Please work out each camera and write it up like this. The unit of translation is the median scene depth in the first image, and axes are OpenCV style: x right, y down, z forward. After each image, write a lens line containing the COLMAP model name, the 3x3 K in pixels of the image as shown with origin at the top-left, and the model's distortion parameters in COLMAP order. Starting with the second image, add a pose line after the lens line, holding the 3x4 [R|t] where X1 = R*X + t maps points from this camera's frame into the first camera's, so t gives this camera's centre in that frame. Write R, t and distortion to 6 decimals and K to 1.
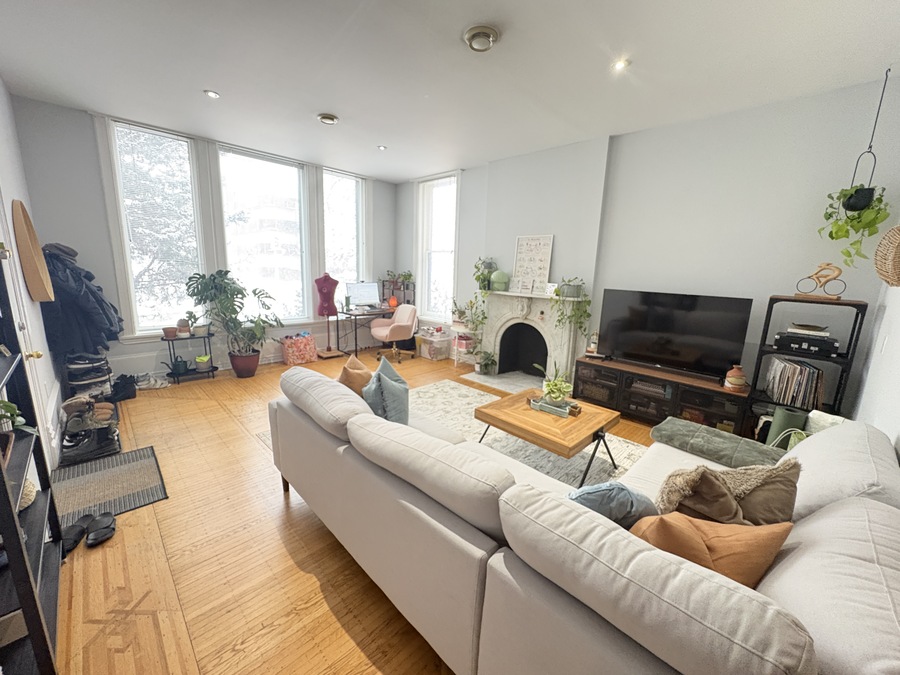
lens RADIAL K [[358.5, 0, 449.8], [0, 358.5, 339.2], [0, 0, 1]] dist [-0.000044, -0.000220]
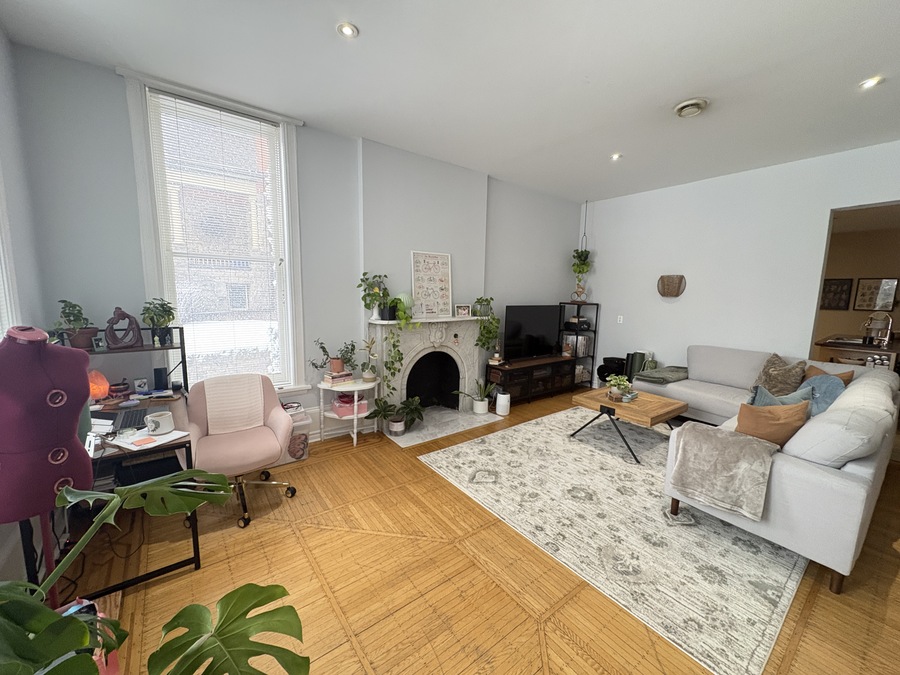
lens RADIAL K [[357.0, 0, 449.8], [0, 357.0, 339.1], [0, 0, 1]] dist [-0.000240, 0.000085]
pose [[0.138246, -0.166077, 0.976374, -0.653356], [0.180937, 0.973484, 0.139966, -0.196382], [-0.973730, 0.157312, 0.164630, 0.845582]]
